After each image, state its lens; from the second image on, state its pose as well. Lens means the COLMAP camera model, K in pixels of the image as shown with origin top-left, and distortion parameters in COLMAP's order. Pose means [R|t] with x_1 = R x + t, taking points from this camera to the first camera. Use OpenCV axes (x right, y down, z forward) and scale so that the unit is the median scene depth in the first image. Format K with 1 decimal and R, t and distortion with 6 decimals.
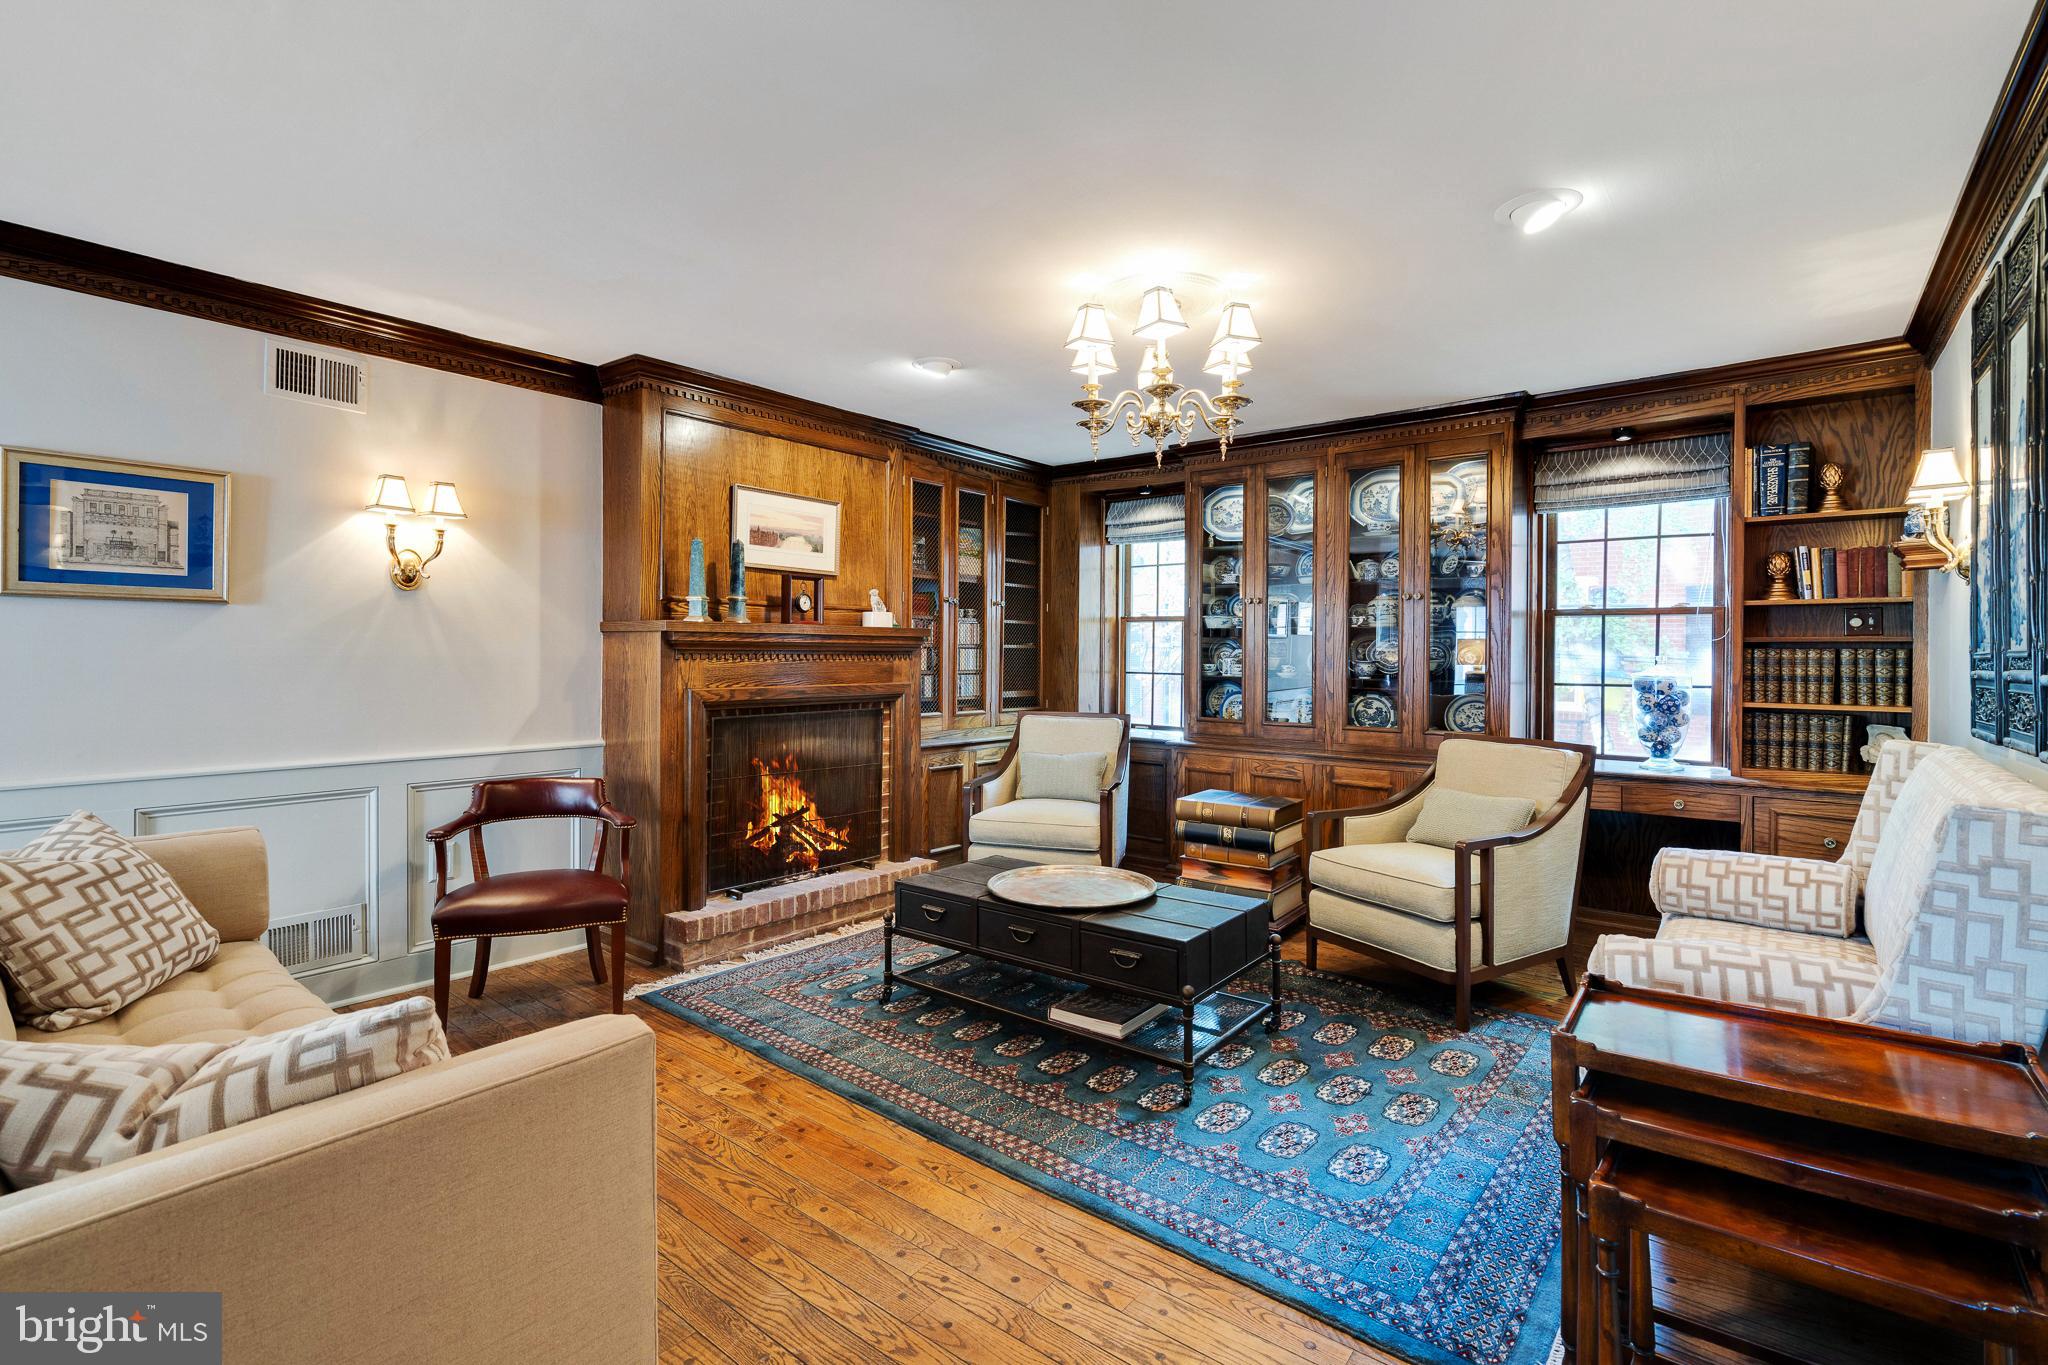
lens RADIAL K [[932.5, 0, 1013.7], [0, 932.5, 645.0], [0, 0, 1]] dist [-0.007941, 0.002770]
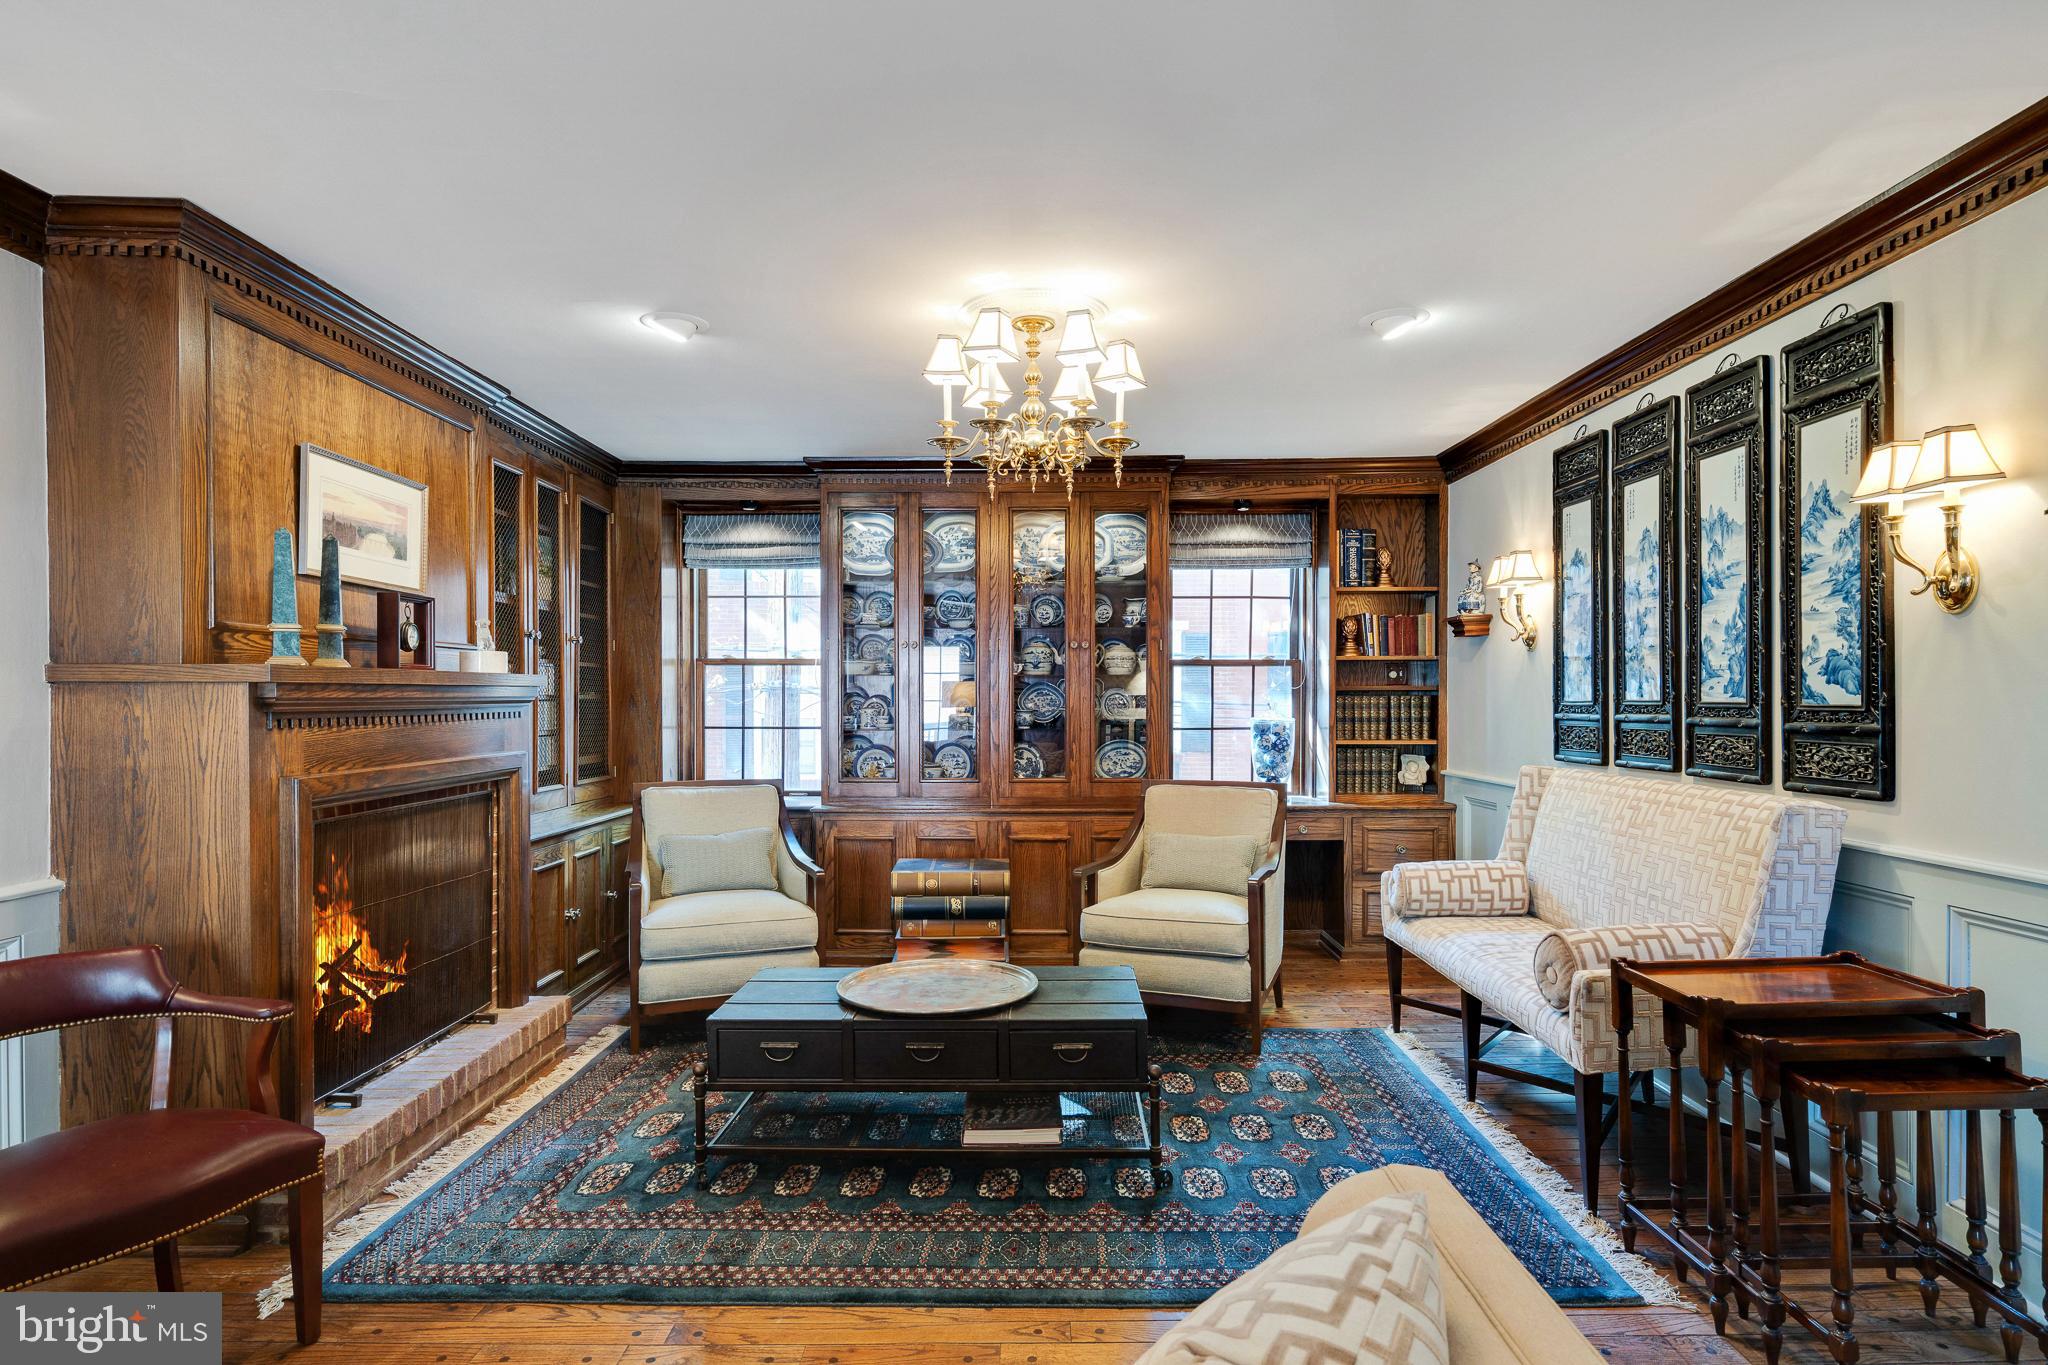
lens RADIAL K [[1081.9, 0, 1011.1], [0, 1081.9, 704.8], [0, 0, 1]] dist [0.003689, -0.000041]
pose [[0.787234, -0.014003, 0.616495, -0.406383], [0.003374, 0.999825, 0.018401, -0.011454], [-0.616645, -0.012406, 0.787144, 0.150975]]
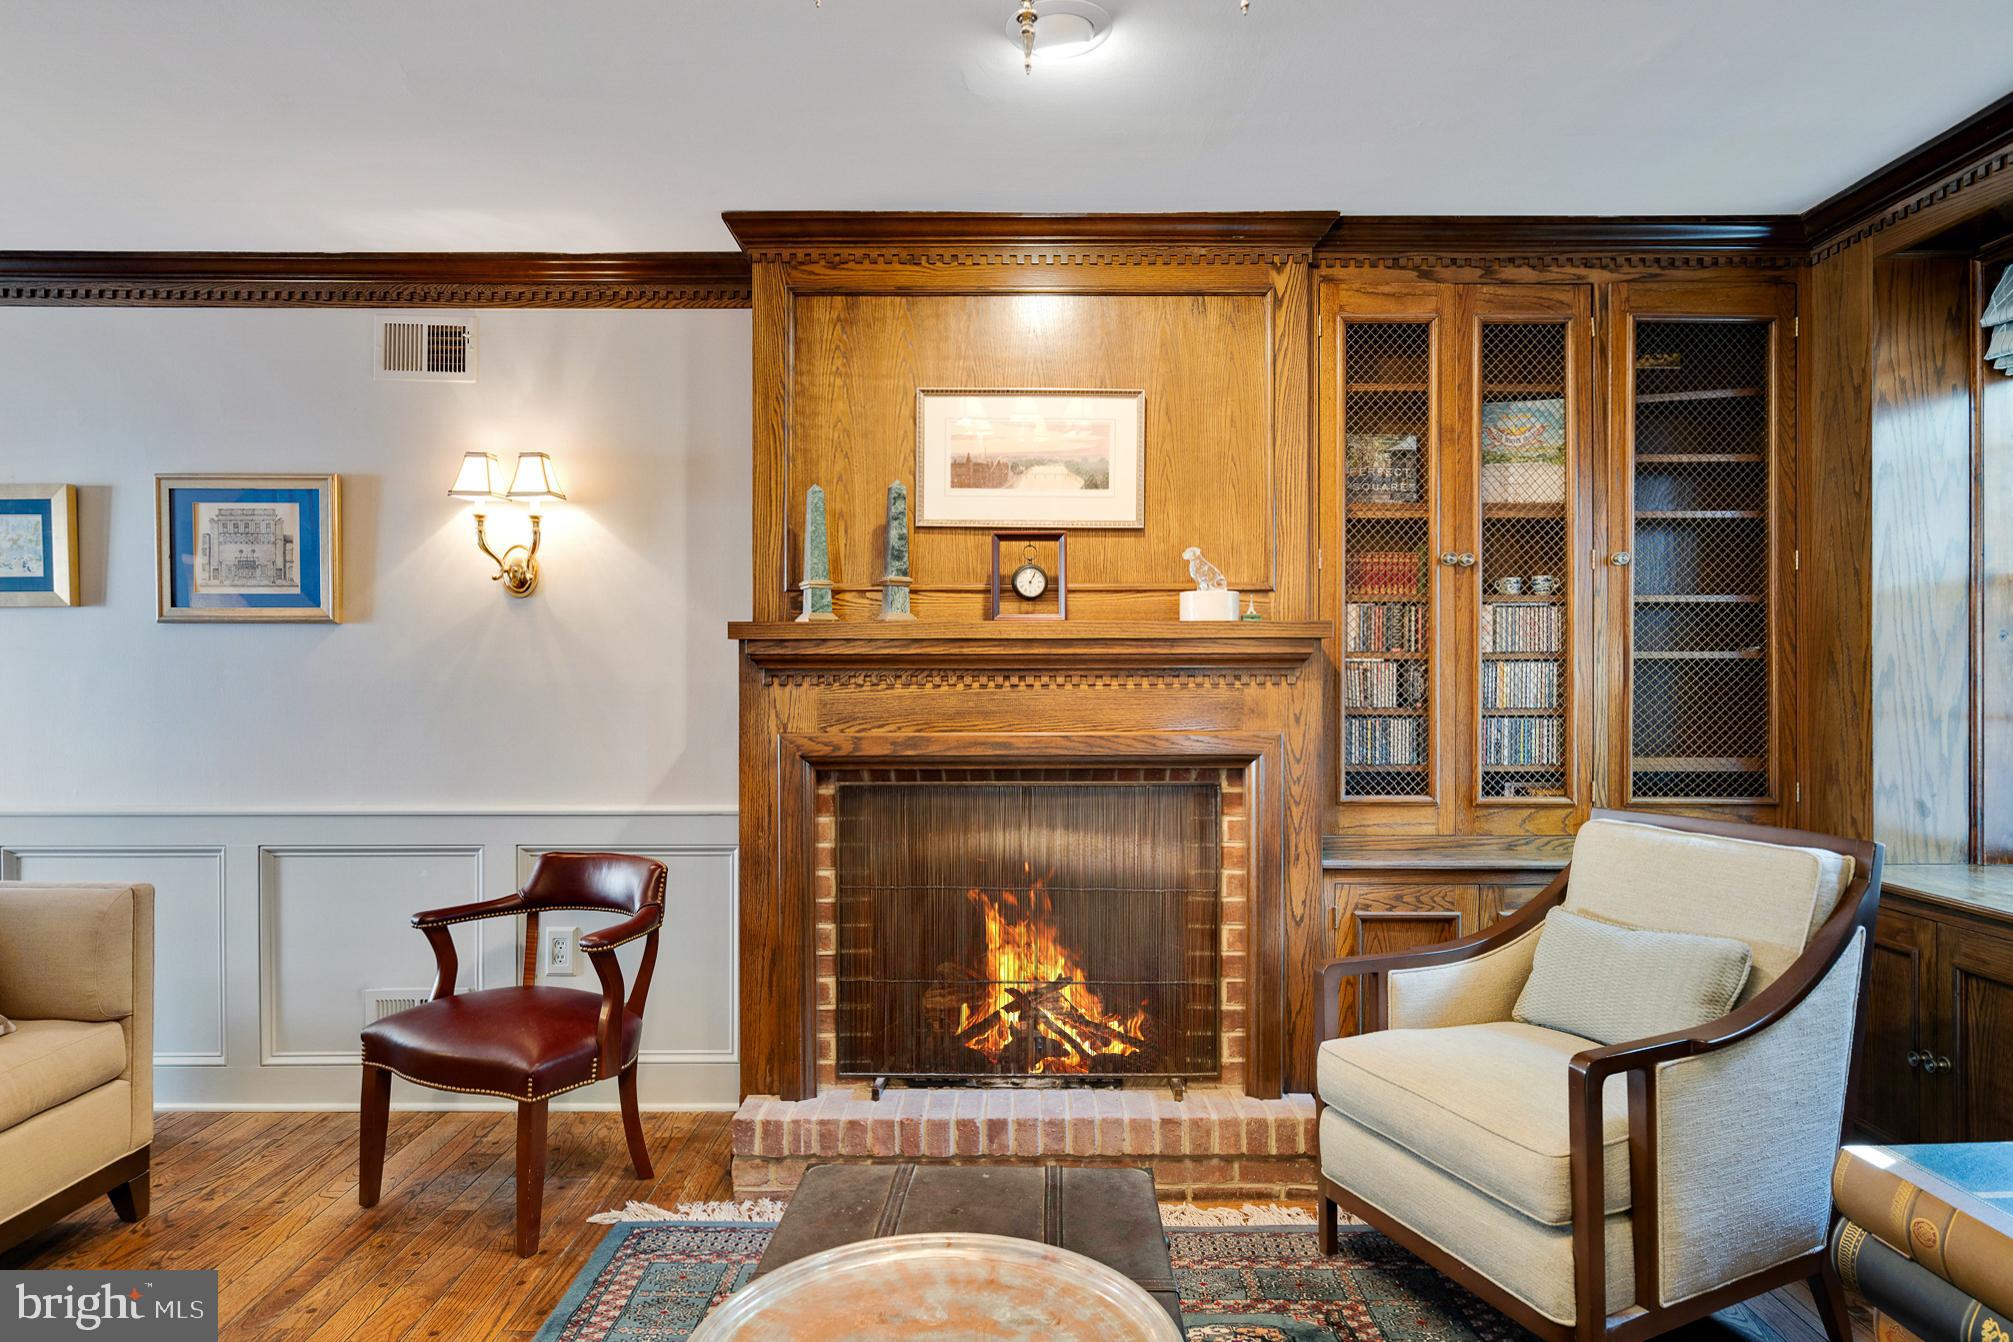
lens RADIAL K [[1162.1, 0, 1014.2], [0, 1162.1, 670.1], [0, 0, 1]] dist [0.003897, 0.001001]
pose [[0.635591, -0.013587, -0.771906, 0.330513], [0.011193, 0.999902, -0.008384, 0.013569], [0.771945, -0.003311, 0.635681, 0.621798]]
